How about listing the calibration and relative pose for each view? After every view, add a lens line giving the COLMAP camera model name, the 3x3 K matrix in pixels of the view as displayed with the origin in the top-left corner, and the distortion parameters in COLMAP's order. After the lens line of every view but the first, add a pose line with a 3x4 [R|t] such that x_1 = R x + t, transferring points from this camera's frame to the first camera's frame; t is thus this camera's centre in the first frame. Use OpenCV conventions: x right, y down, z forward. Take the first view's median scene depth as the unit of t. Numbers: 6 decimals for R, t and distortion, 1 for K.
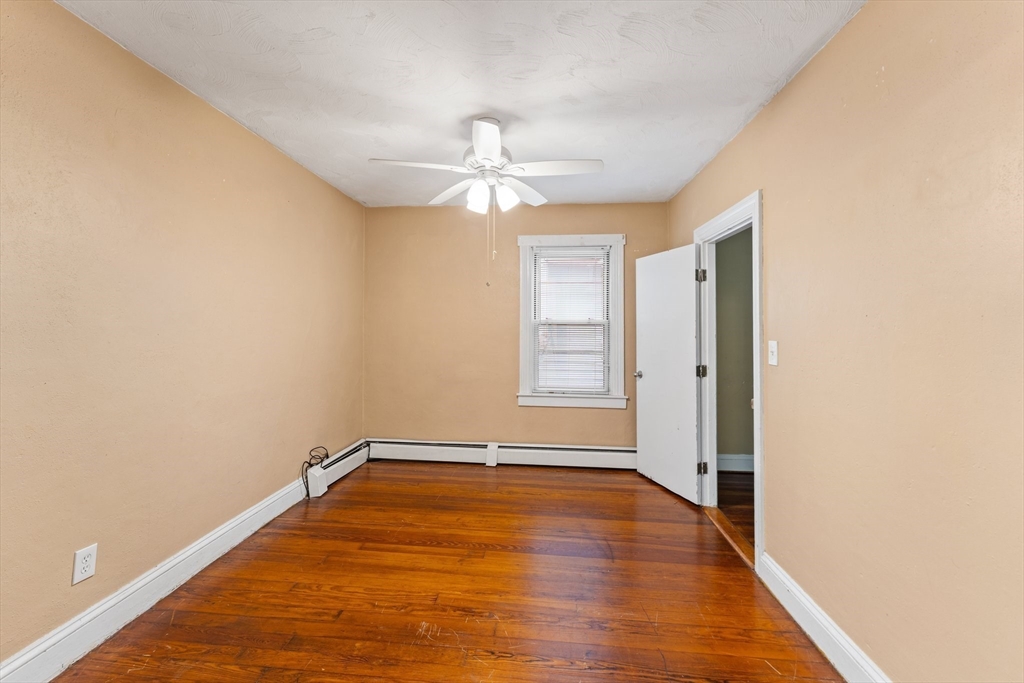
lens RADIAL K [[414.7, 0, 509.1], [0, 414.7, 309.5], [0, 0, 1]] dist [-0.001373, 0.000415]
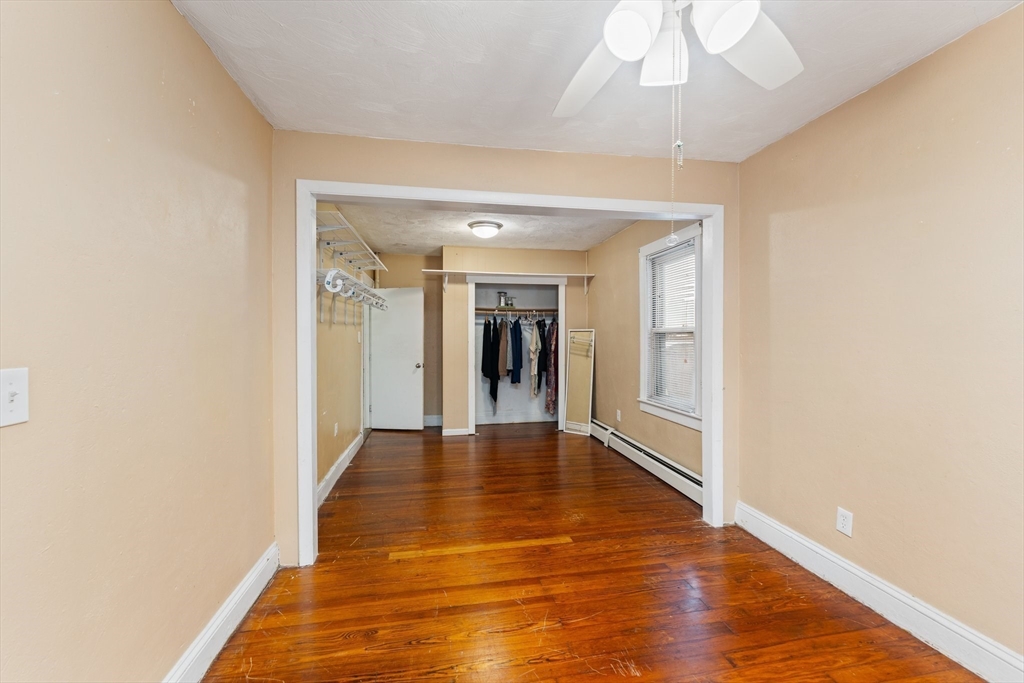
lens RADIAL K [[414.7, 0, 511.1], [0, 414.7, 338.5], [0, 0, 1]] dist [-0.001373, 0.000415]
pose [[-0.964652, -0.003718, -0.263500, 0.165722], [0.002151, 0.999756, -0.021979, 0.036490], [0.263517, -0.021769, -0.964409, 1.033425]]
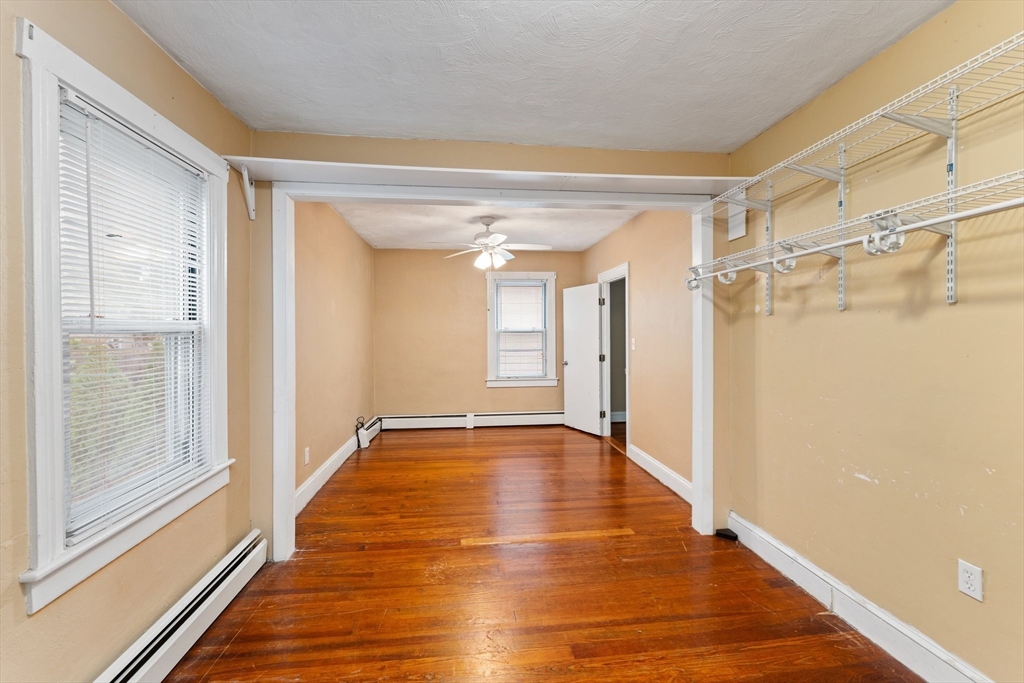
lens RADIAL K [[420.5, 0, 509.3], [0, 420.5, 333.6], [0, 0, 1]] dist [-0.002095, -0.000041]
pose [[0.979609, -0.015529, 0.200312, -0.244332], [0.007854, 0.999206, 0.039051, -0.021392], [-0.200759, -0.036681, 0.978954, -0.588470]]
